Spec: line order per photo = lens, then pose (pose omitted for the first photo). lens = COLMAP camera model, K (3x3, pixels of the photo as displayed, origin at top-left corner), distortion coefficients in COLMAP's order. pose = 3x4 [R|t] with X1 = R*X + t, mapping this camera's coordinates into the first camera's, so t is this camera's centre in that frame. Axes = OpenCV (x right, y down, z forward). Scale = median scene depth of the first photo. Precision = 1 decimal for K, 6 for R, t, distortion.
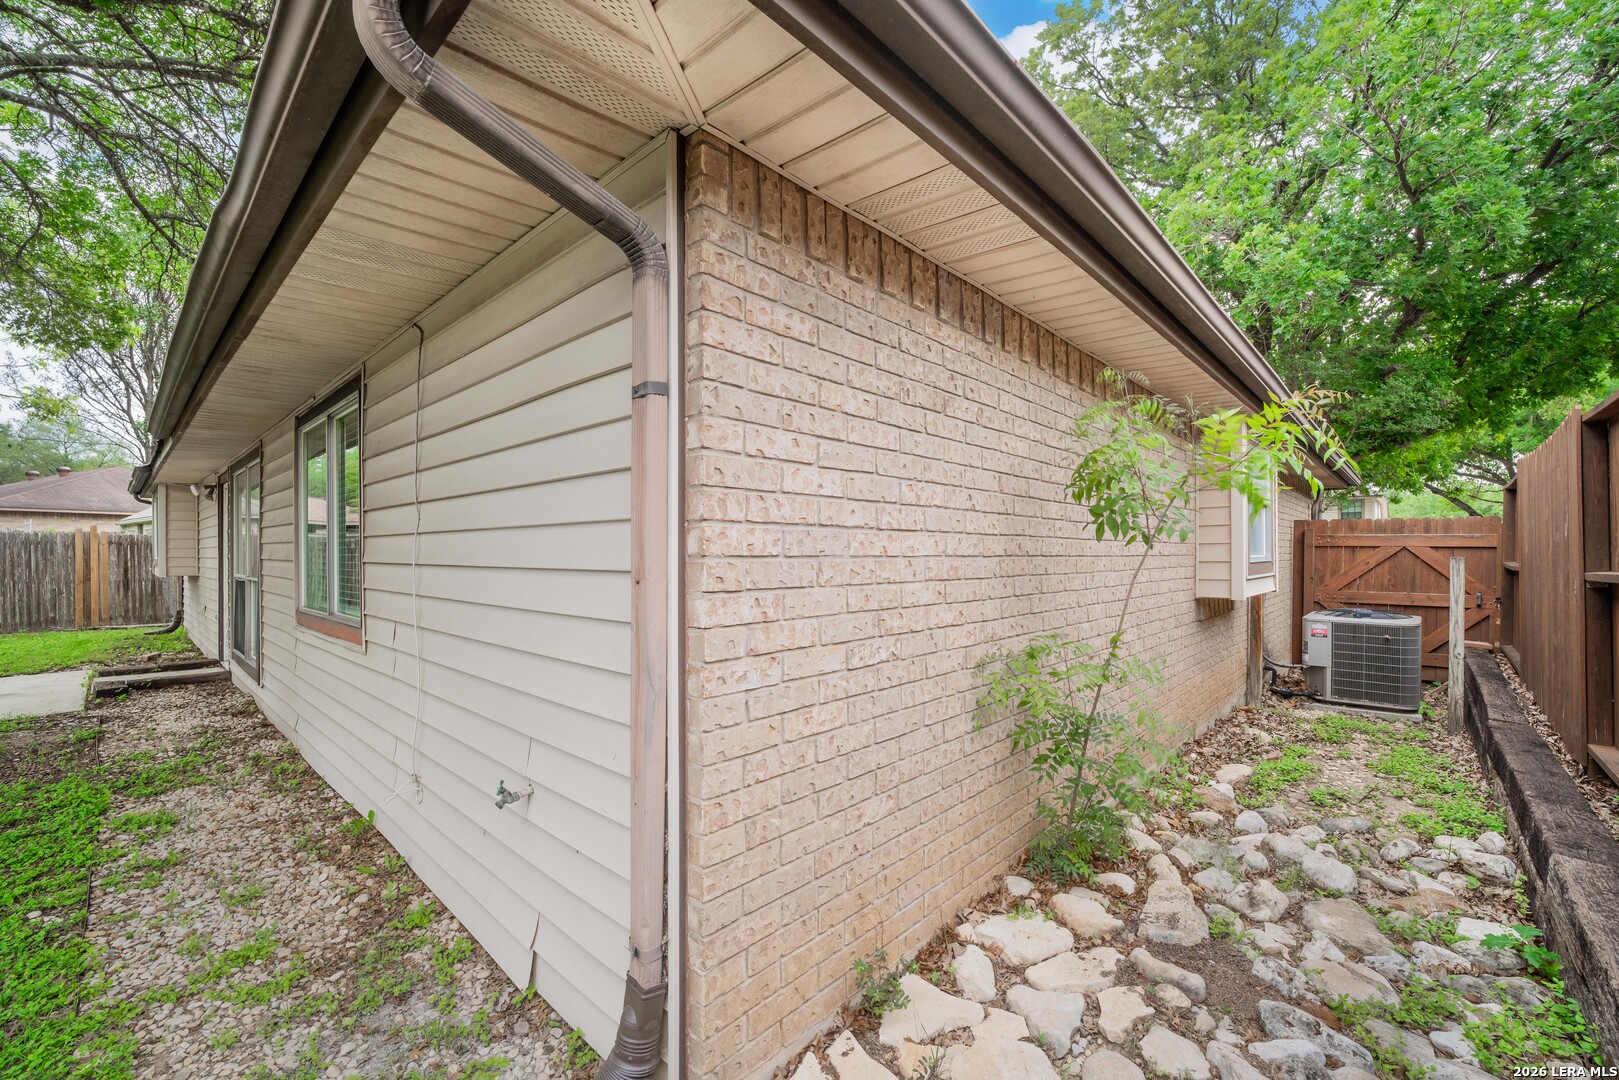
lens RADIAL K [[652.1, 0, 838.3], [0, 652.1, 550.5], [0, 0, 1]] dist [-0.022655, 0.004931]
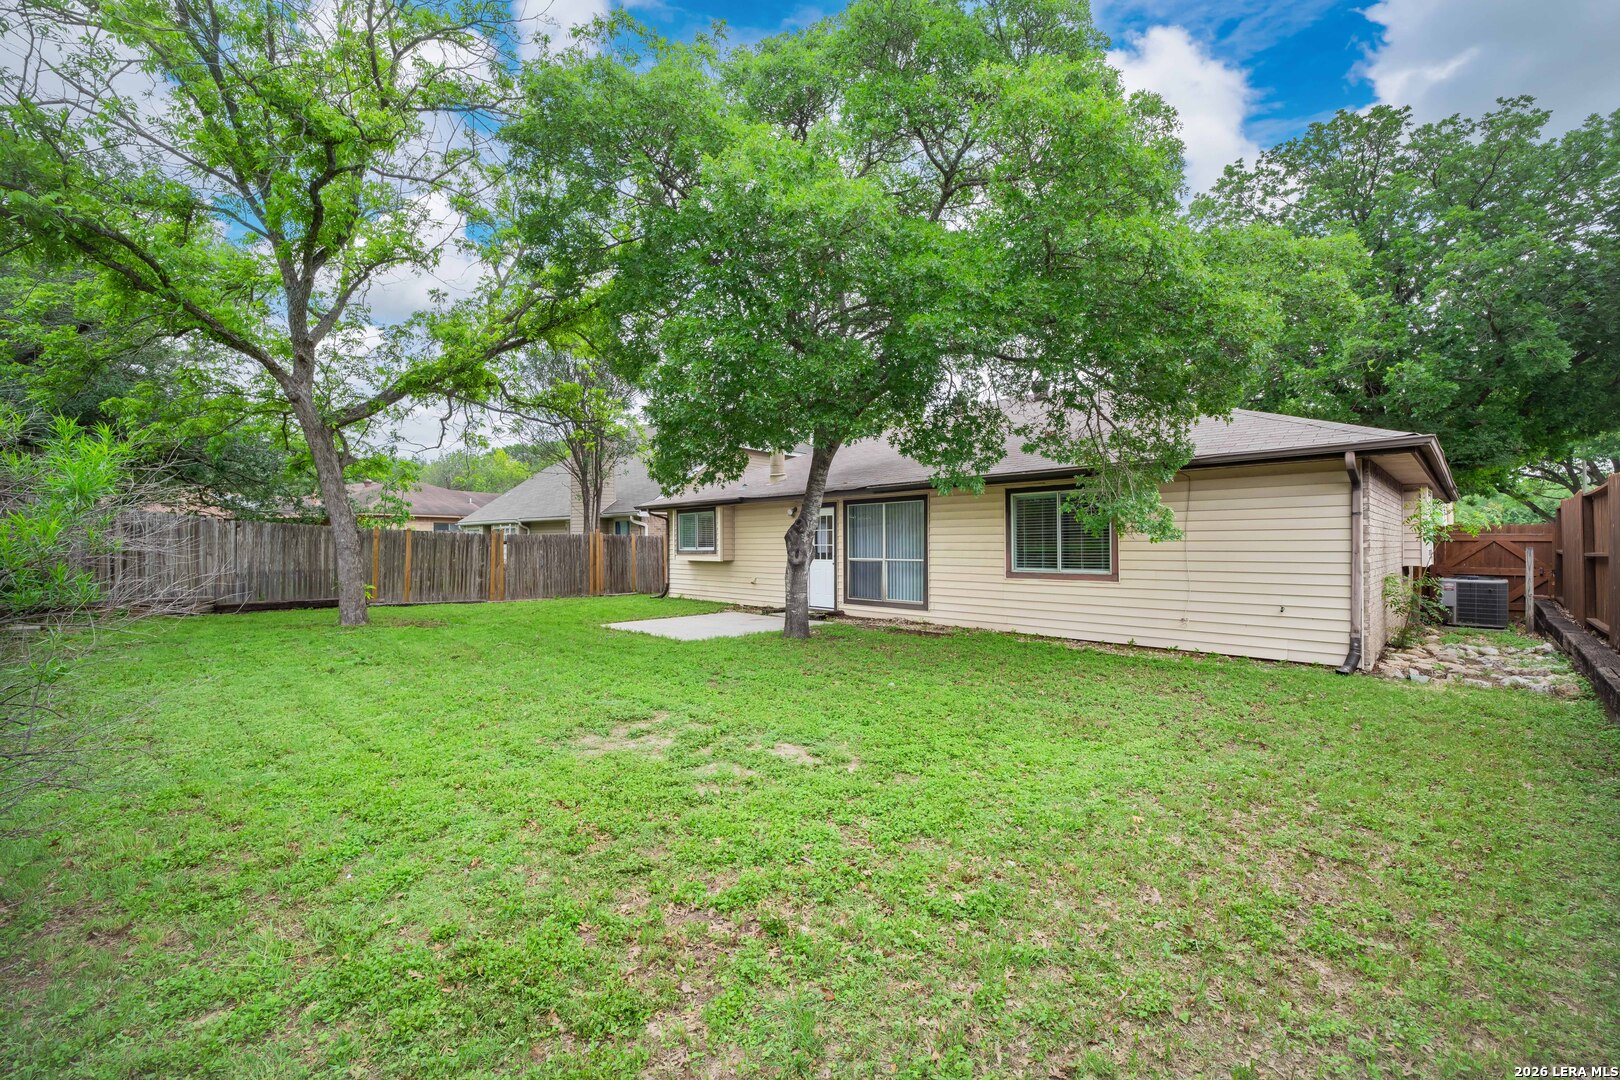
lens RADIAL K [[652.5, 0, 808.9], [0, 652.5, 536.3], [0, 0, 1]] dist [-0.022655, 0.004931]
pose [[0.997599, -0.003802, -0.069148, -0.953267], [0.003186, 0.999954, -0.009025, -0.010598], [0.069180, 0.008783, 0.997566, -0.958553]]
